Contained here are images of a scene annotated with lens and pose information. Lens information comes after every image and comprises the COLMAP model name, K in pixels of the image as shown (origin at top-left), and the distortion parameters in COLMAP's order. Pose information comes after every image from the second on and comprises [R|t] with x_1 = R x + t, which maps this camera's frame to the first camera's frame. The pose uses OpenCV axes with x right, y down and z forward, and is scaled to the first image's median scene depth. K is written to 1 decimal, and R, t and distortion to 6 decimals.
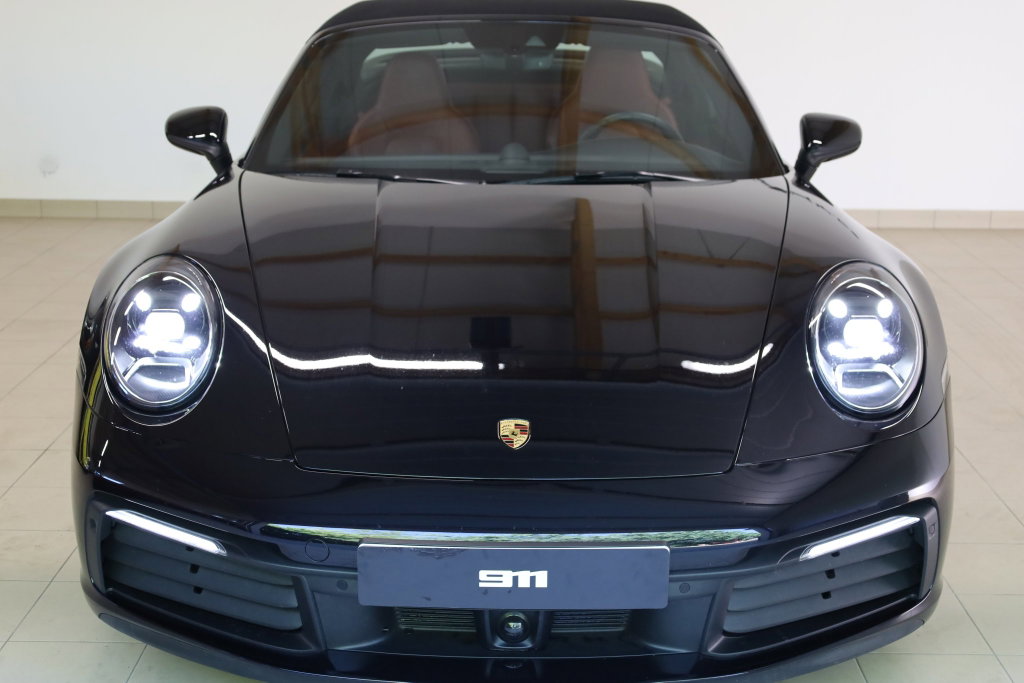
lens RADIAL K [[1464.4, 0, 512.0], [0, 1464.4, 341.5], [0, 0, 1]] dist [-0.005780, 0.069545]
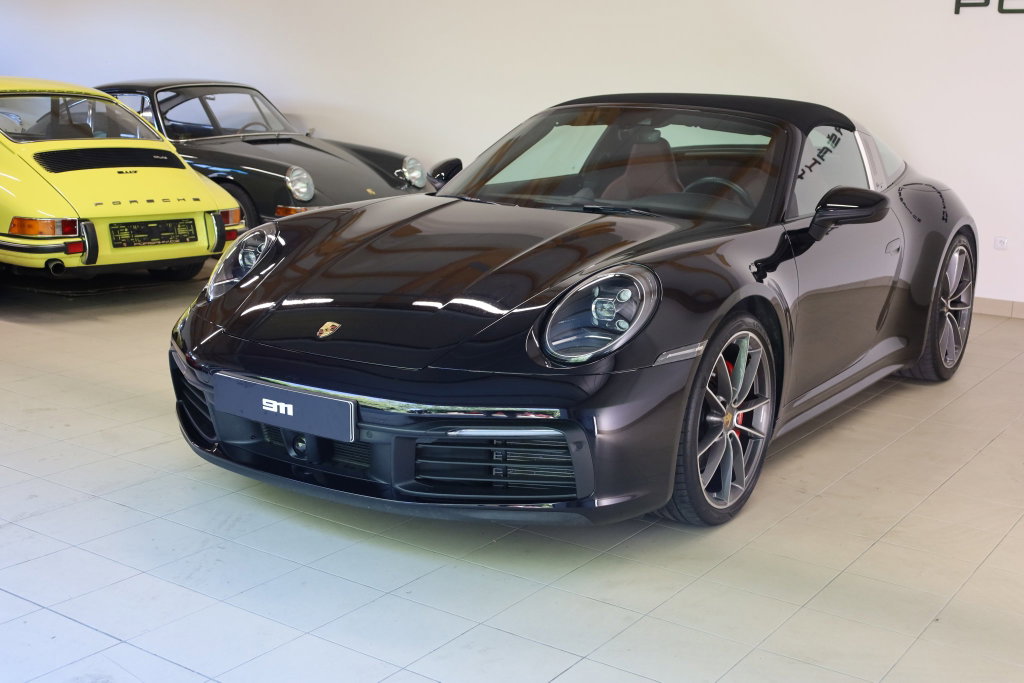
lens RADIAL K [[1233.4, 0, 512.0], [0, 1233.4, 341.5], [0, 0, 1]] dist [-0.007790, -0.010565]
pose [[0.814734, 0.125357, -0.566122, 0.797441], [-0.166214, 0.985868, -0.020904, 0.059687], [0.555501, 0.111129, 0.824056, -0.005867]]
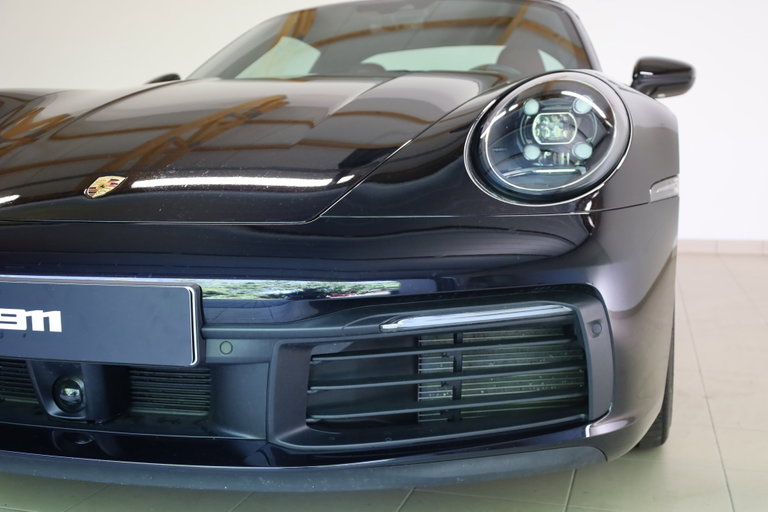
lens RADIAL K [[876.8, 0, 384.0], [0, 876.8, 256.0], [0, 0, 1]] dist [0.002303, -0.000028]
pose [[0.955712, 0.009218, -0.294160, 0.285382], [-0.057023, 0.986368, -0.154357, 0.154691], [0.288727, 0.164295, 0.943209, 0.452452]]
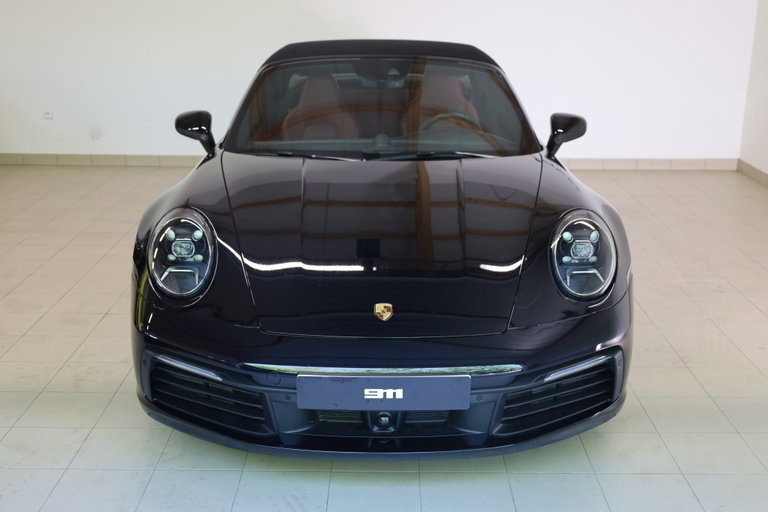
lens RADIAL K [[925.1, 0, 384.0], [0, 925.1, 256.0], [0, 0, 1]] dist [-0.007790, -0.010565]
pose [[0.999972, -0.004725, 0.005880, -0.003592], [0.004558, 0.999596, 0.028064, -0.030599], [-0.006010, -0.028037, 0.999589, -0.101733]]
